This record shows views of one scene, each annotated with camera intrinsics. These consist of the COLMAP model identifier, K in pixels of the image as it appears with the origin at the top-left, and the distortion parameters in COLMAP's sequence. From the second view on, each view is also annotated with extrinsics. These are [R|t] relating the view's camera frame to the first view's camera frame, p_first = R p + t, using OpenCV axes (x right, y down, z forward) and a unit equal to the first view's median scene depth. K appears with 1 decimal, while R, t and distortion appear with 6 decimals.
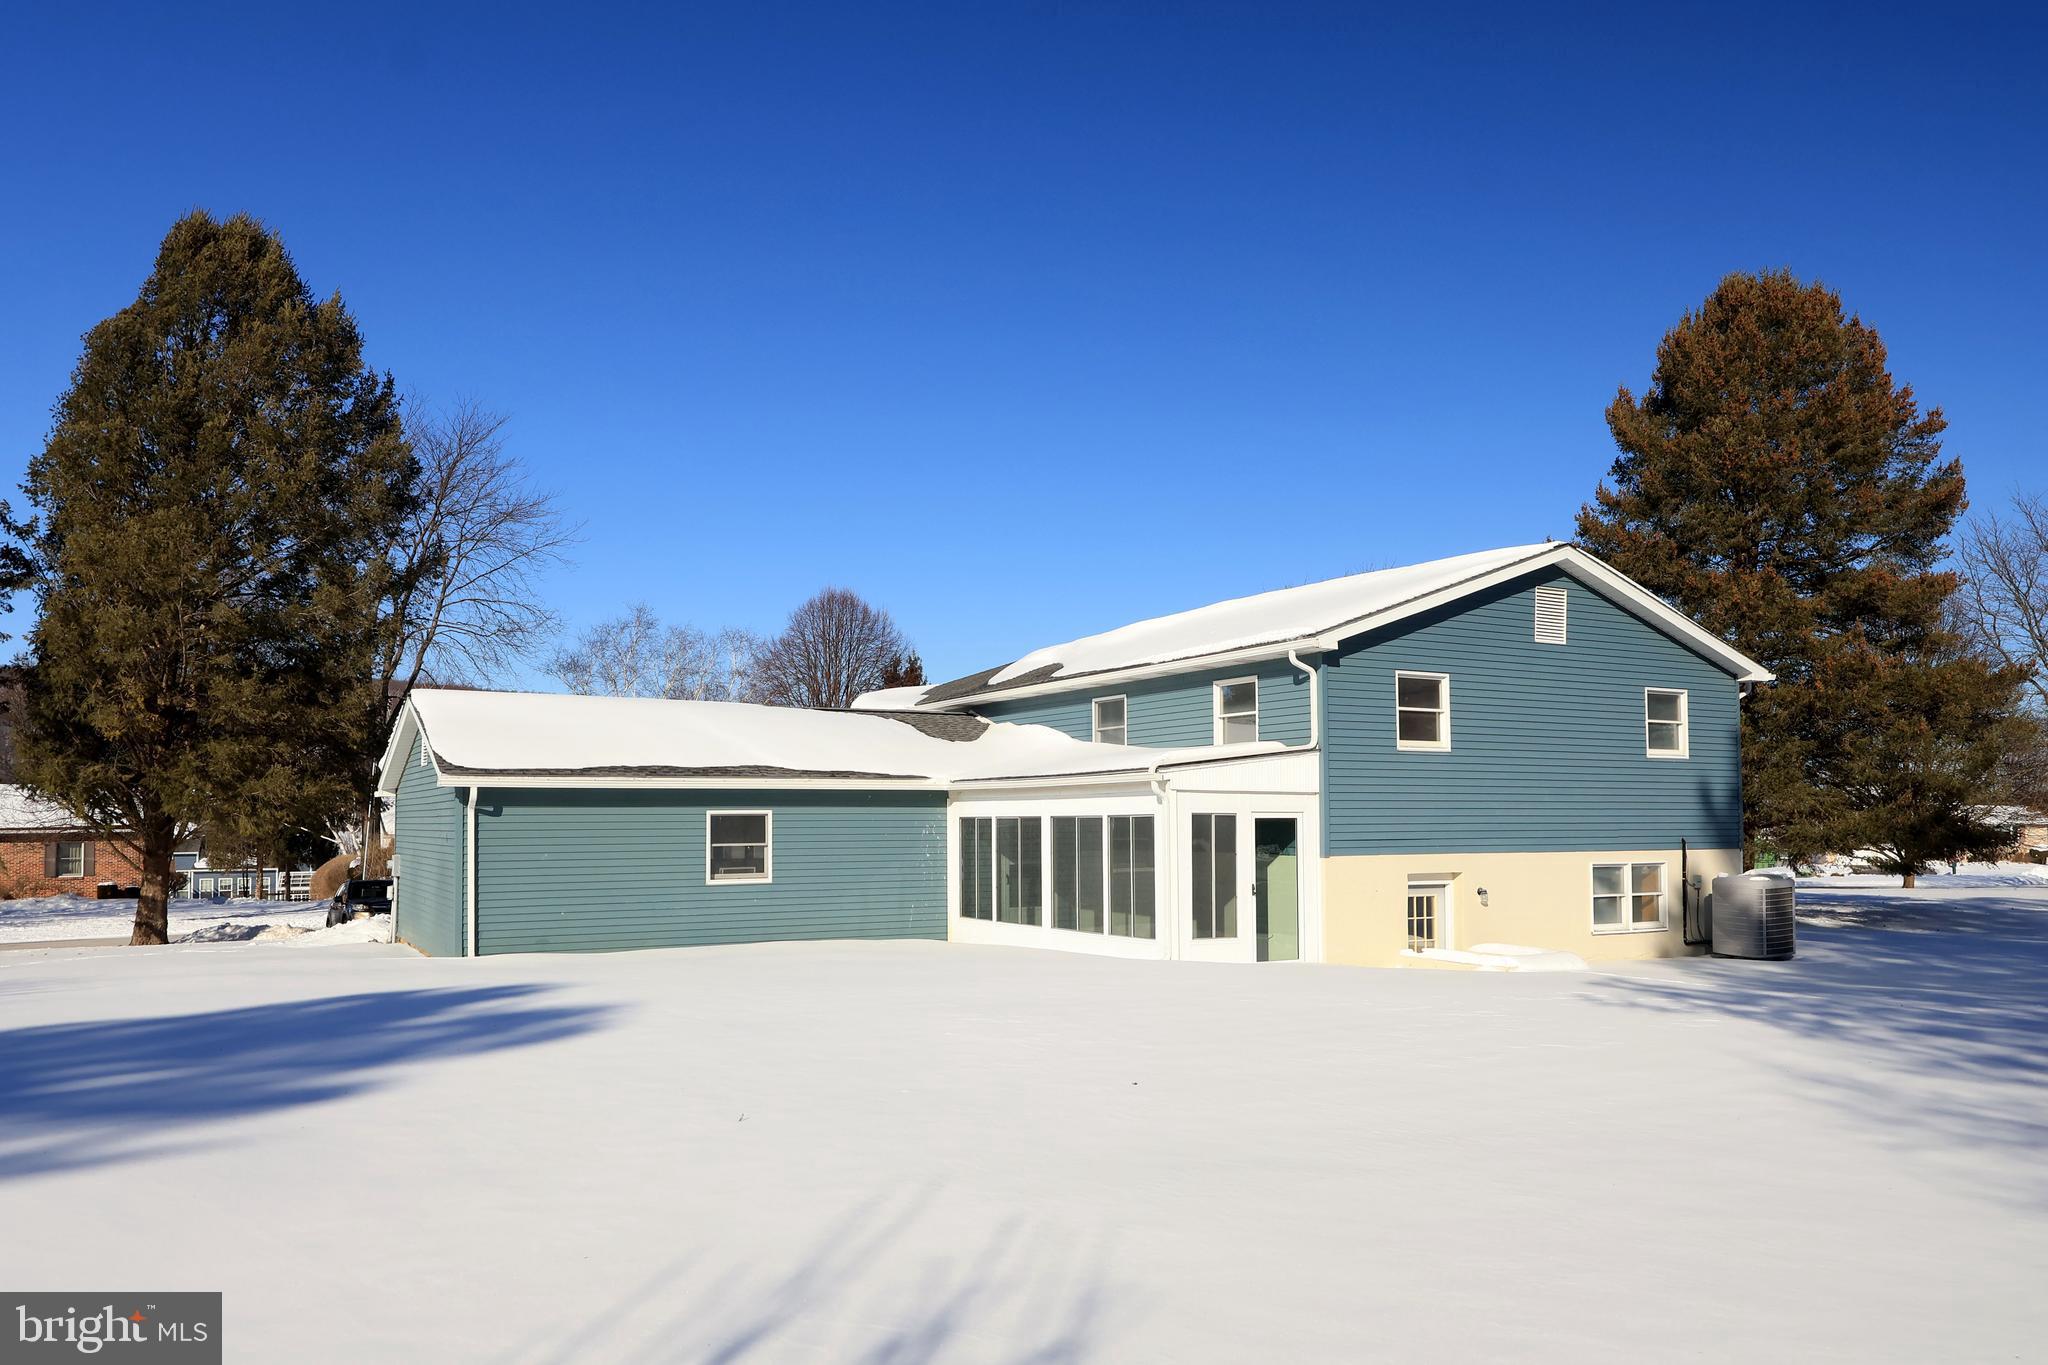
lens RADIAL K [[1464.8, 0, 1024.0], [0, 1464.8, 682.5], [0, 0, 1]] dist [0.007492, 0.000185]
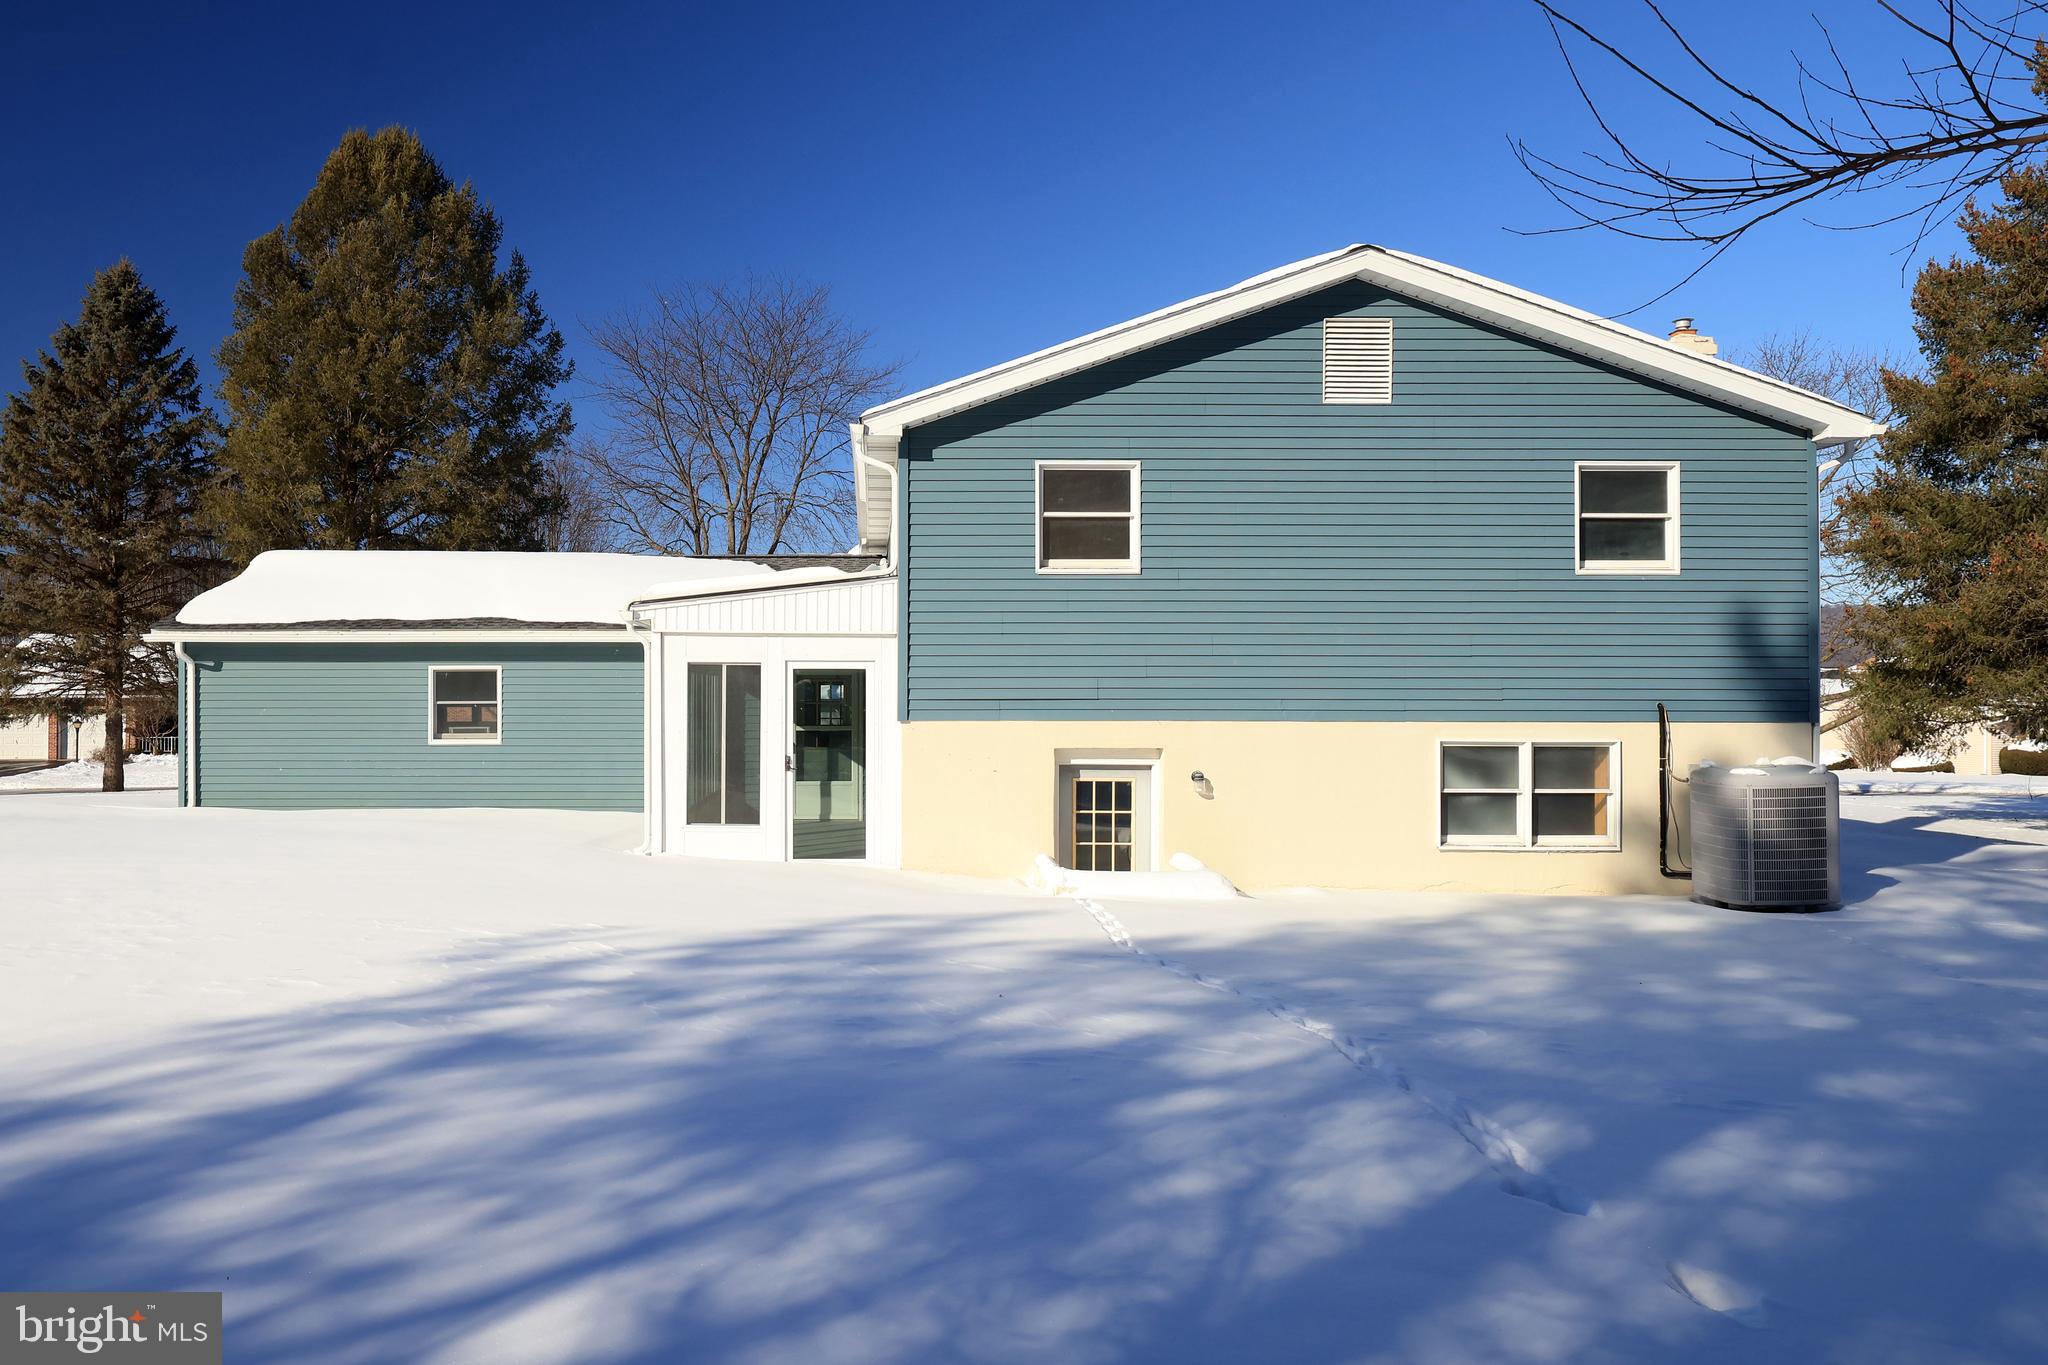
lens RADIAL K [[1500.7, 0, 1024.5], [0, 1500.7, 638.9], [0, 0, 1]] dist [0.026154, -0.000630]
pose [[0.869590, -0.014506, -0.493561, 0.585826], [0.041720, 0.998153, 0.044170, 0.043938], [0.492008, -0.059001, 0.868589, 0.356257]]
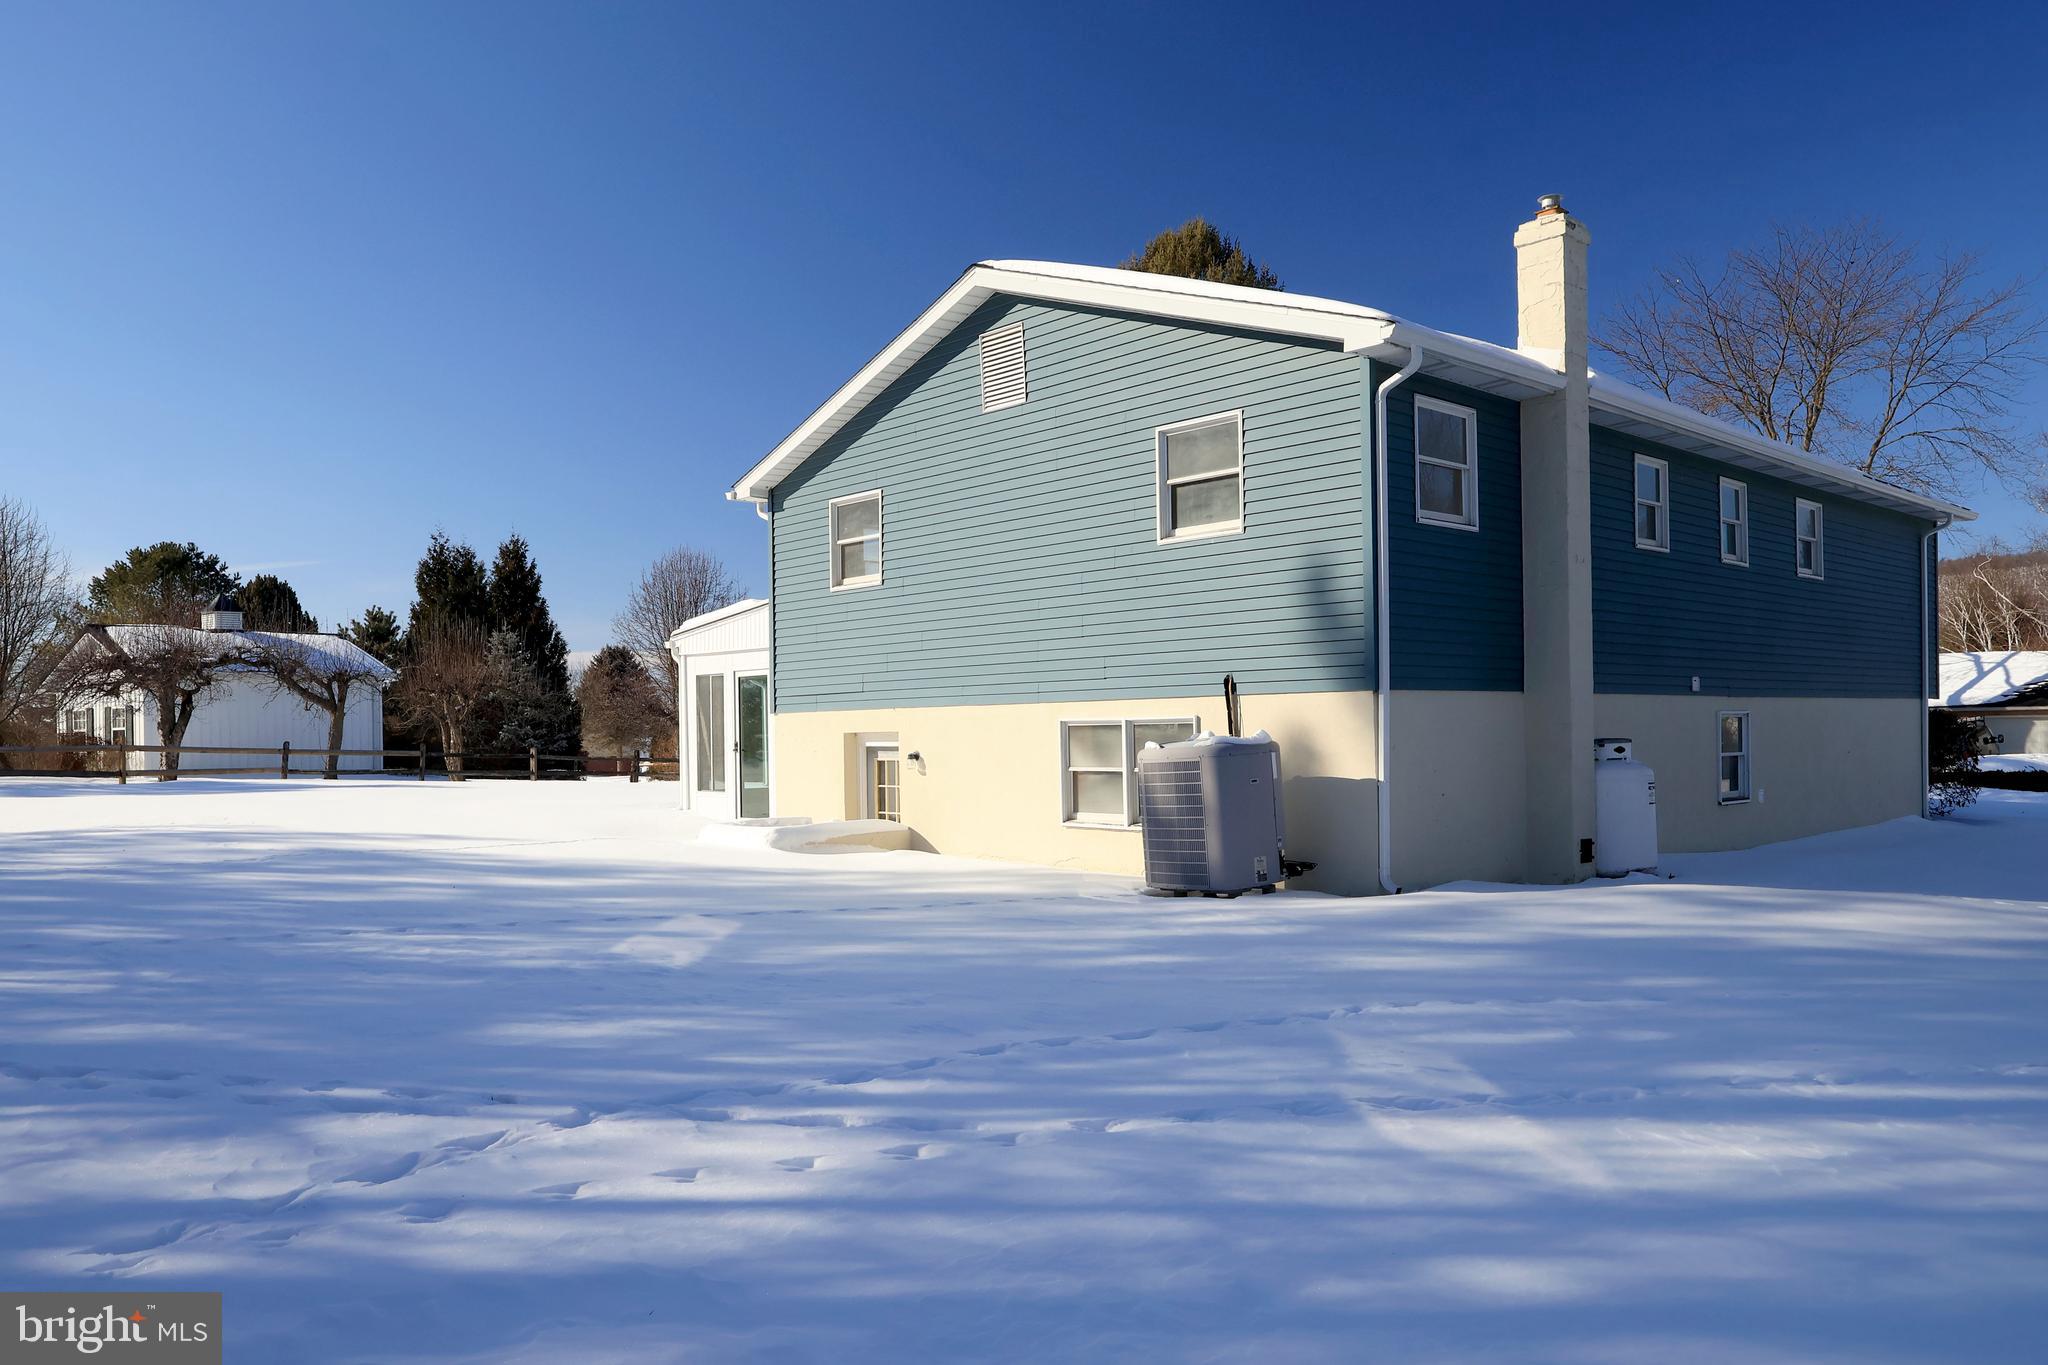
lens RADIAL K [[1464.8, 0, 1024.0], [0, 1464.8, 682.5], [0, 0, 1]] dist [0.007492, 0.000185]
pose [[0.215667, -0.035037, -0.975838, 1.089911], [0.105648, 0.994327, -0.012352, 0.118810], [0.970735, -0.100431, 0.218145, 0.886852]]
